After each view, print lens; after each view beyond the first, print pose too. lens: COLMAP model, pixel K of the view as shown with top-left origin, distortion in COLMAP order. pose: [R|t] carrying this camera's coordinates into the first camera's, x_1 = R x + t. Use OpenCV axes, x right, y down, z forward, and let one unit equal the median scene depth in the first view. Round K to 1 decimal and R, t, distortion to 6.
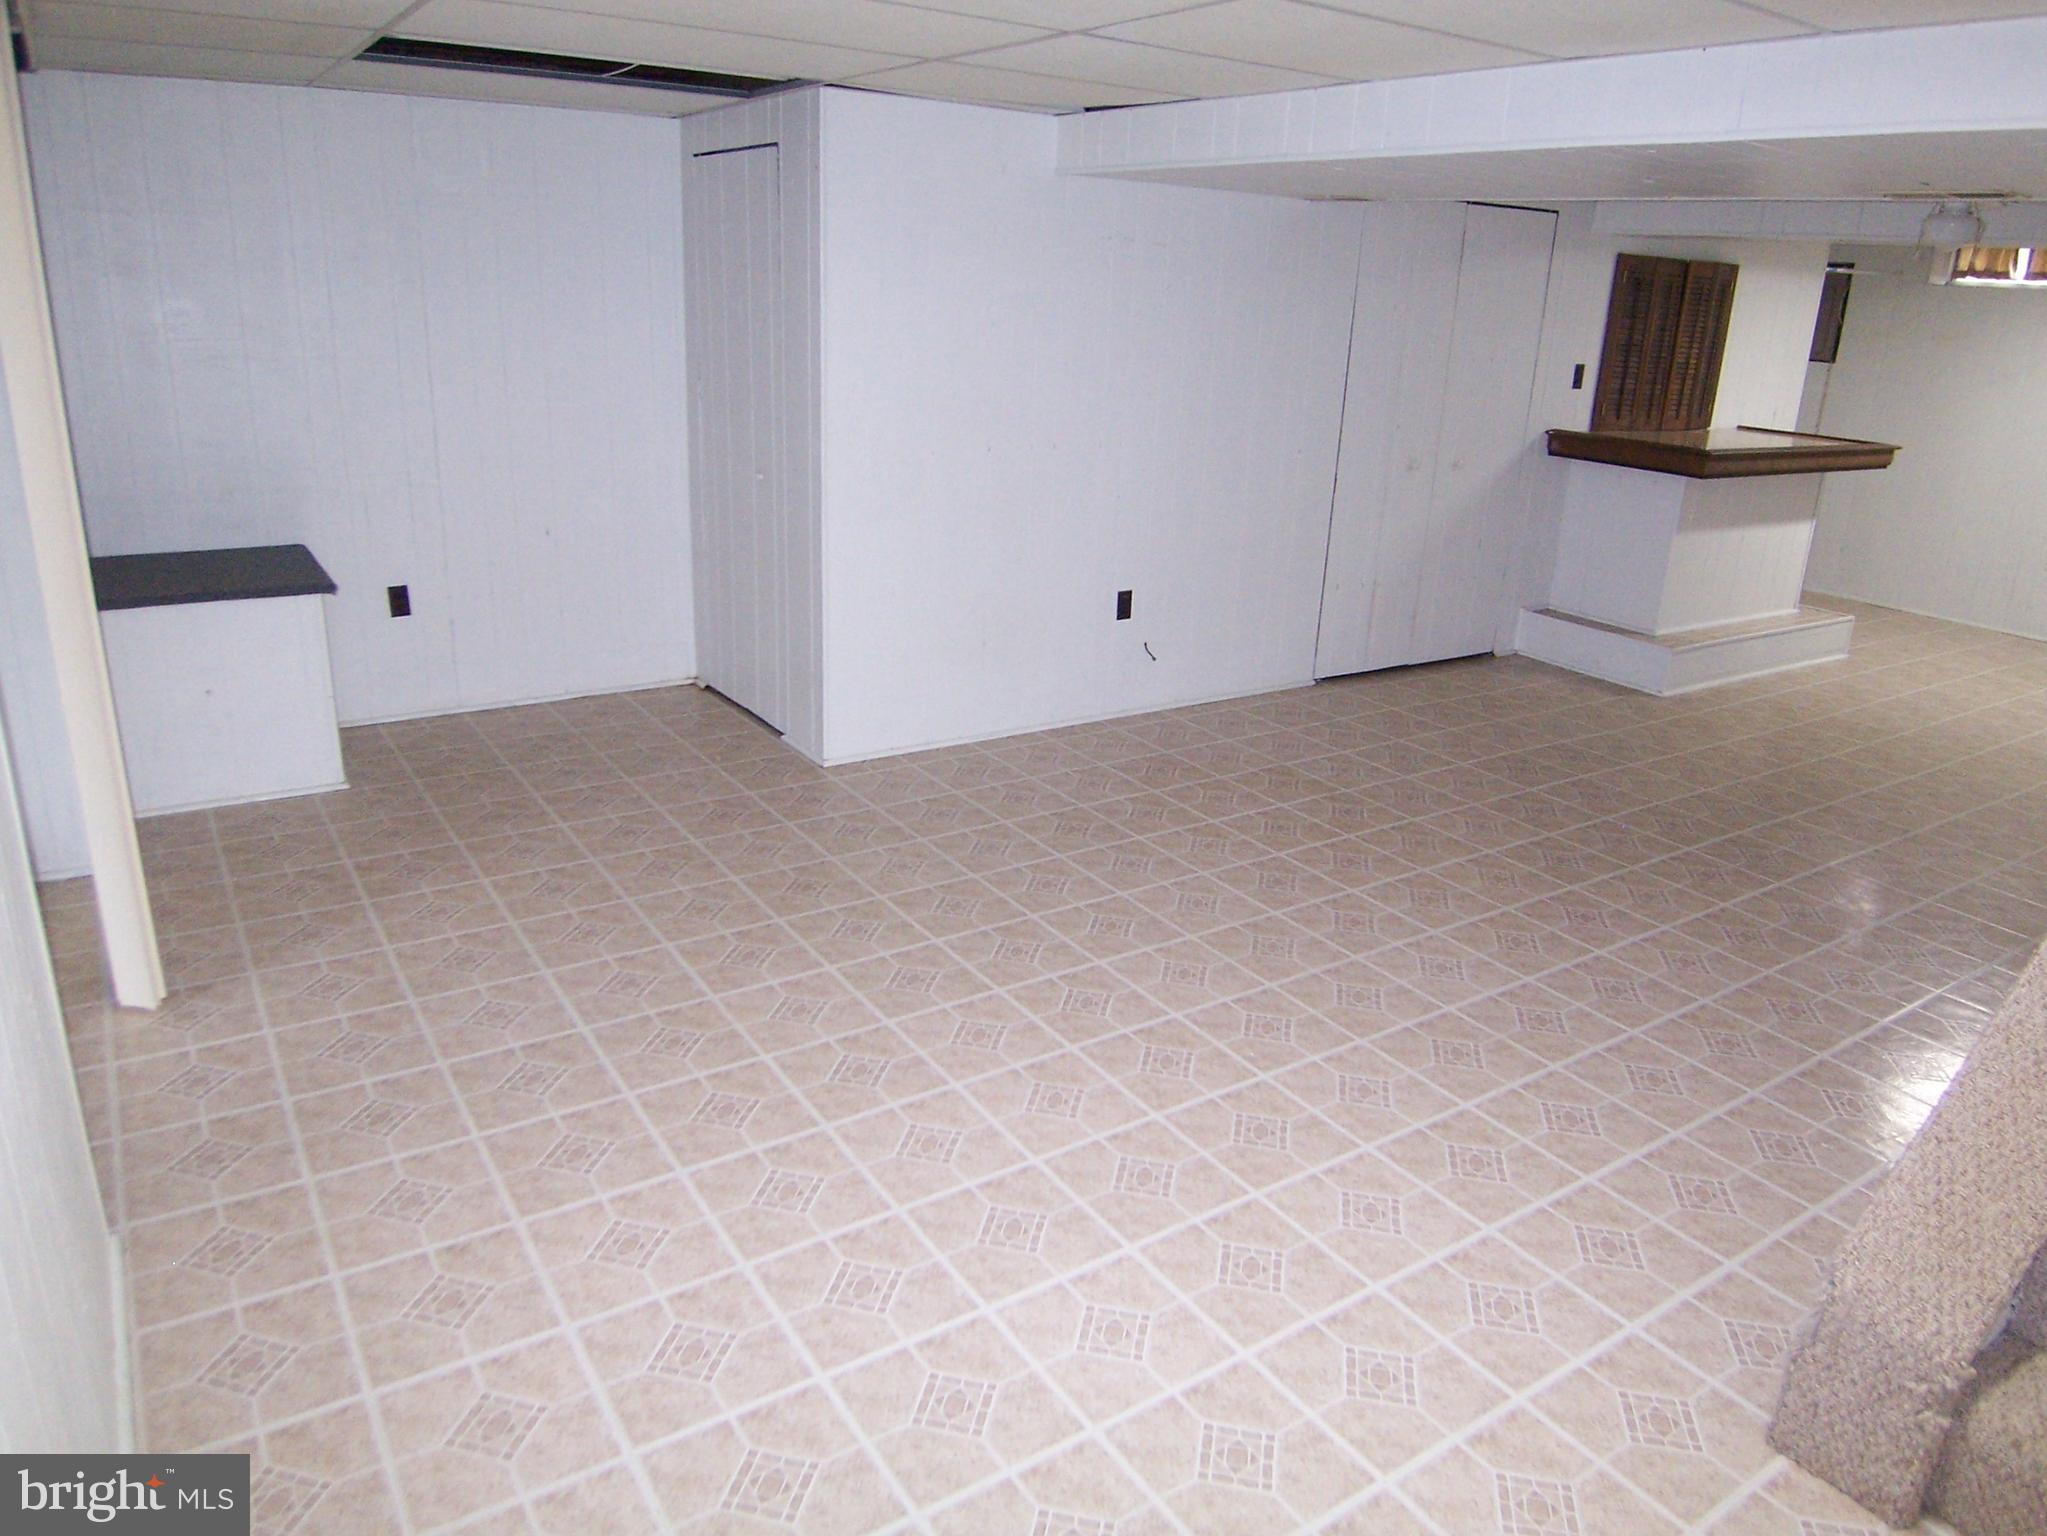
lens RADIAL K [[1382.5, 0, 1030.3], [0, 1382.5, 765.0], [0, 0, 1]] dist [-0.024351, -0.024091]
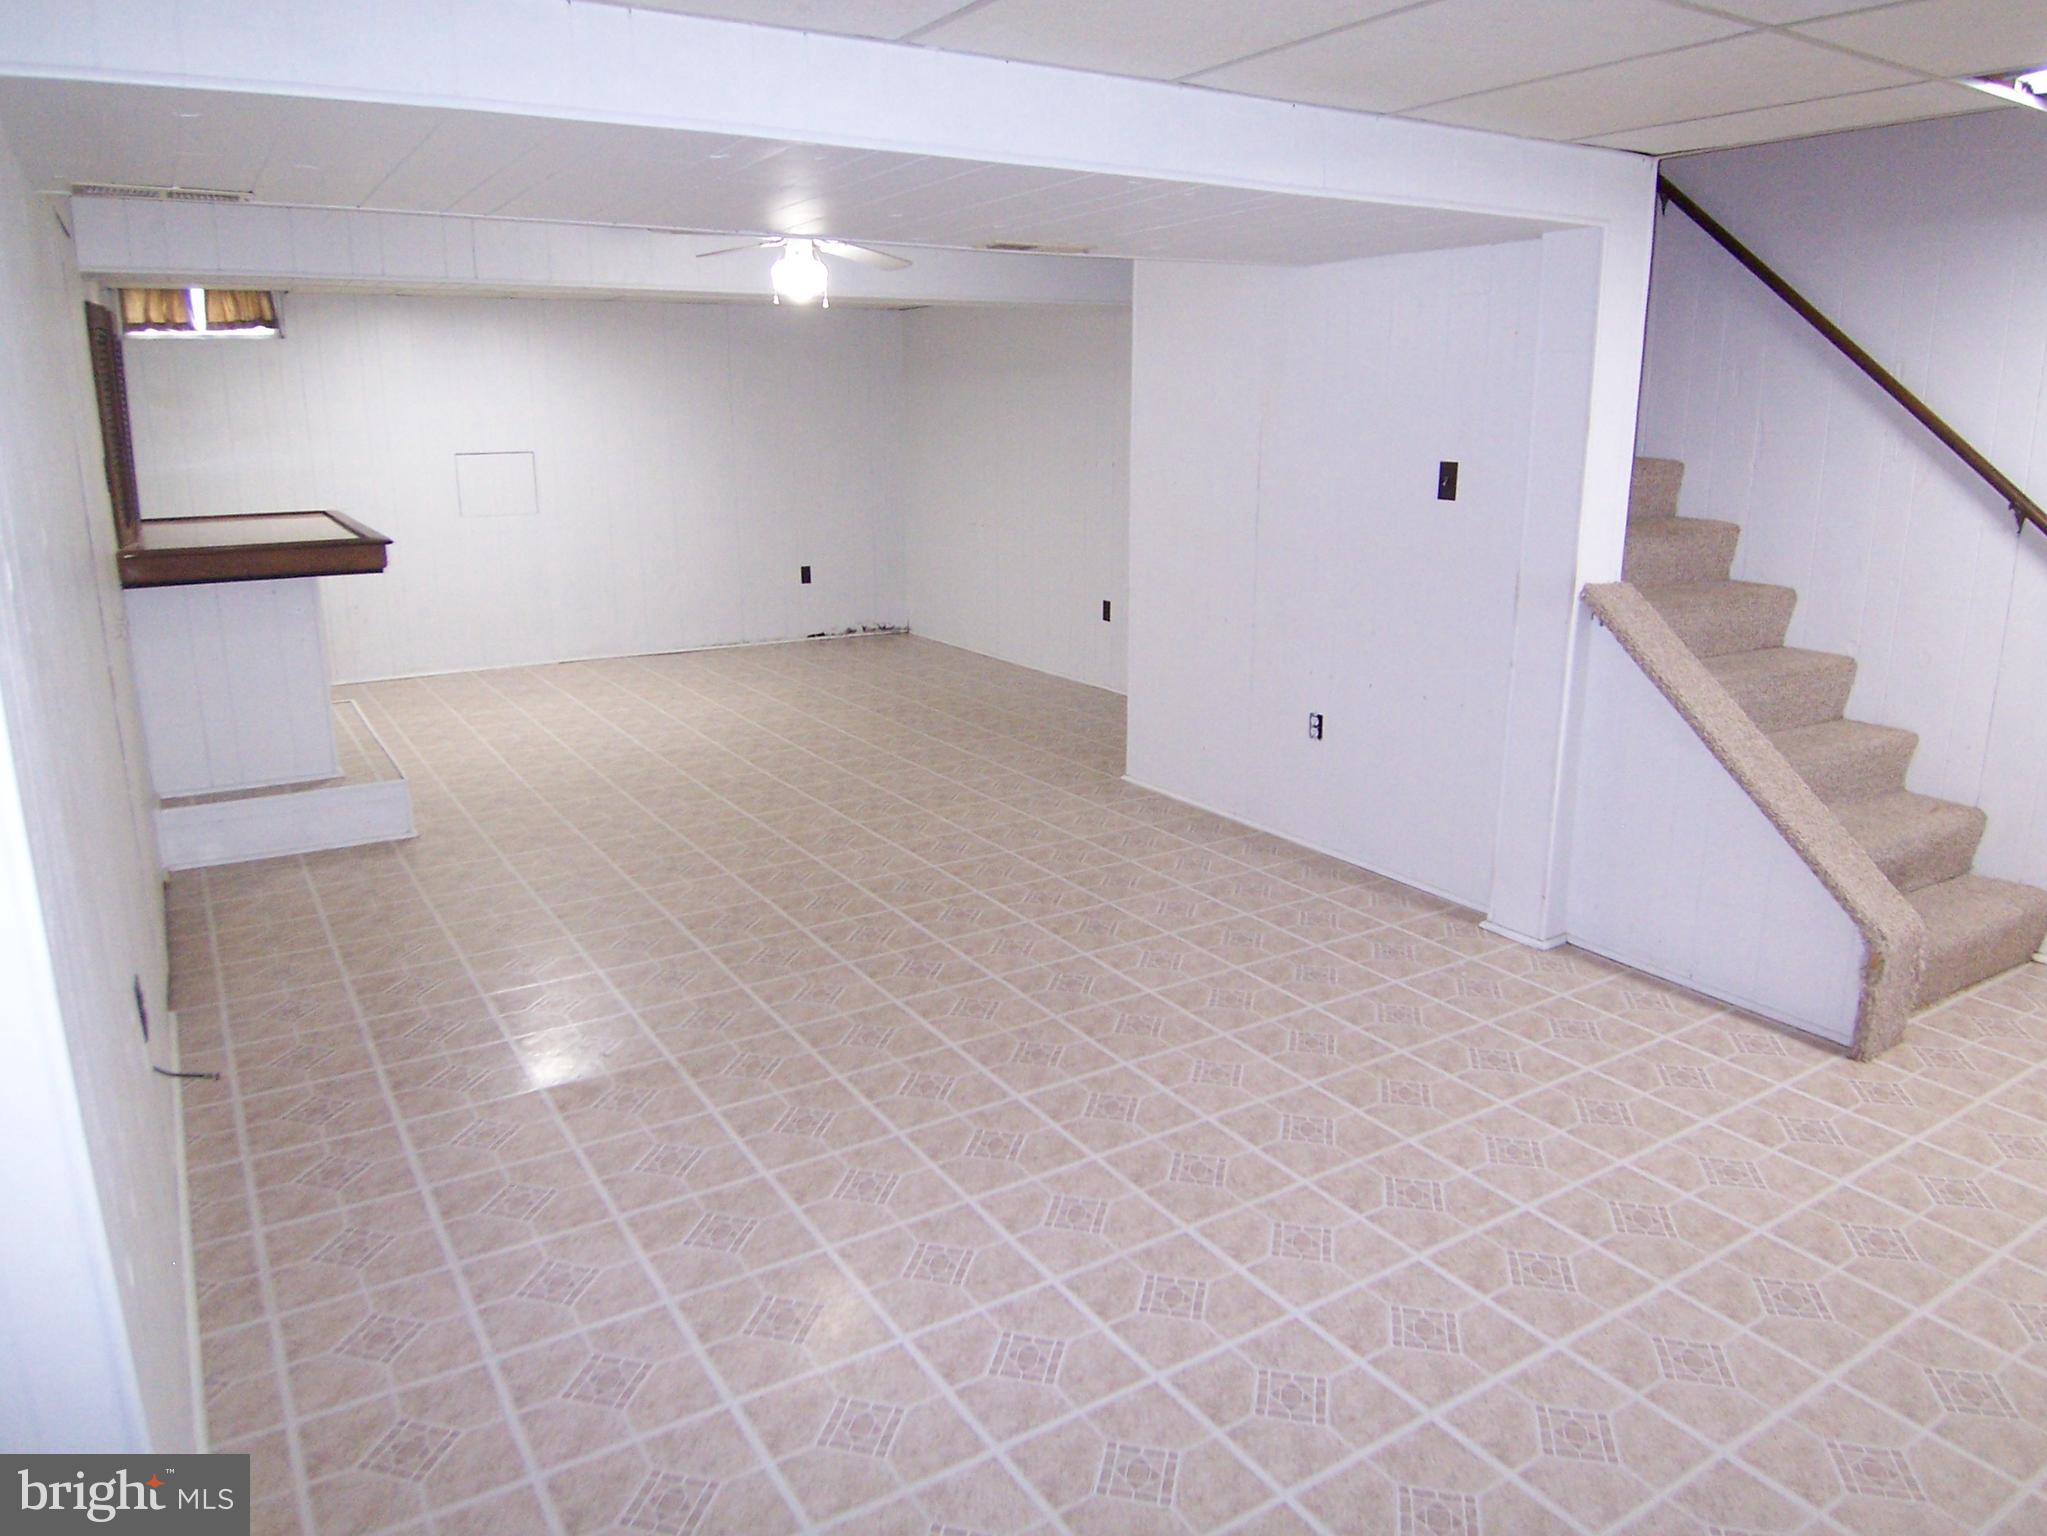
lens RADIAL K [[1382.5, 0, 1010.4], [0, 1382.5, 733.4], [0, 0, 1]] dist [-0.024351, -0.024091]
pose [[0.029655, -0.273657, 0.961370, -0.570211], [0.329689, 0.910648, 0.249049, -0.360889], [-0.943624, 0.309567, 0.117227, 1.030082]]
